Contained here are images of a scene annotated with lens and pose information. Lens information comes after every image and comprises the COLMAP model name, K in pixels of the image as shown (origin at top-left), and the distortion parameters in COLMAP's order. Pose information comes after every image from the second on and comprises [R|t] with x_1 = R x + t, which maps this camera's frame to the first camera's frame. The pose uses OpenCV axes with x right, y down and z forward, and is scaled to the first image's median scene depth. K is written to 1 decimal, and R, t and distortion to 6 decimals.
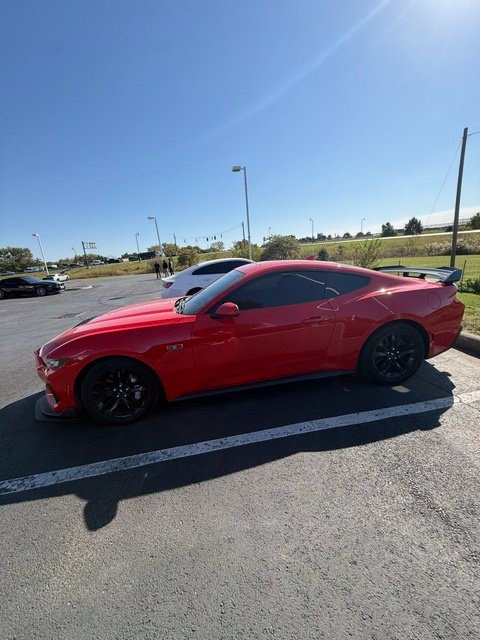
lens RADIAL K [[253.9, 0, 241.1], [0, 253.9, 319.4], [0, 0, 1]] dist [-0.000448, -0.000369]
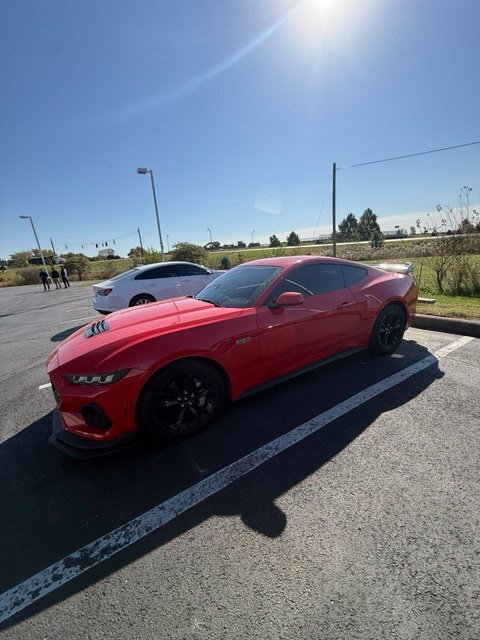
lens RADIAL K [[253.9, 0, 241.1], [0, 253.9, 319.4], [0, 0, 1]] dist [-0.000448, -0.000369]
pose [[0.925396, -0.082695, 0.369869, -0.080886], [0.094414, 0.995439, -0.013660, 0.005307], [-0.367052, 0.047562, 0.928984, 0.014302]]
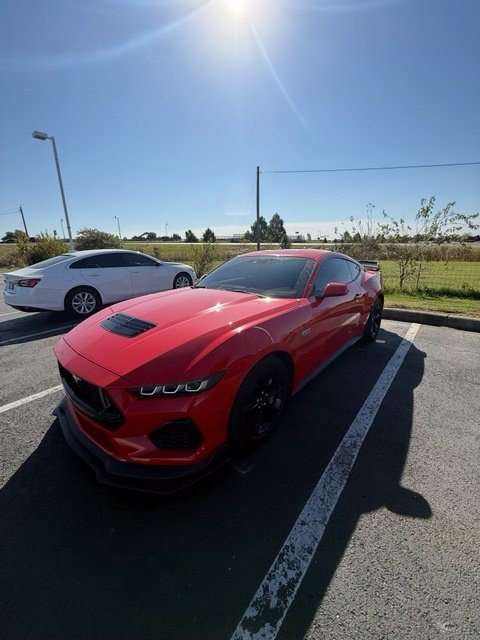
lens RADIAL K [[253.9, 0, 241.1], [0, 253.9, 319.4], [0, 0, 1]] dist [-0.000448, -0.000369]
pose [[0.751523, -0.110623, 0.650365, -0.135448], [0.115811, 0.992654, 0.035020, 0.000421], [-0.649462, 0.049001, 0.758814, 0.059040]]
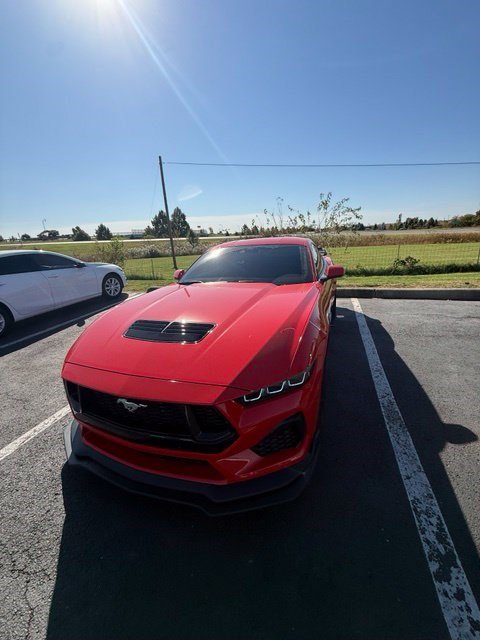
lens RADIAL K [[253.9, 0, 241.1], [0, 253.9, 319.4], [0, 0, 1]] dist [-0.000448, -0.000369]
pose [[0.472217, -0.212992, 0.855362, -0.165732], [0.230881, 0.966378, 0.113174, -0.007226], [-0.850708, 0.144044, 0.505516, 0.104336]]
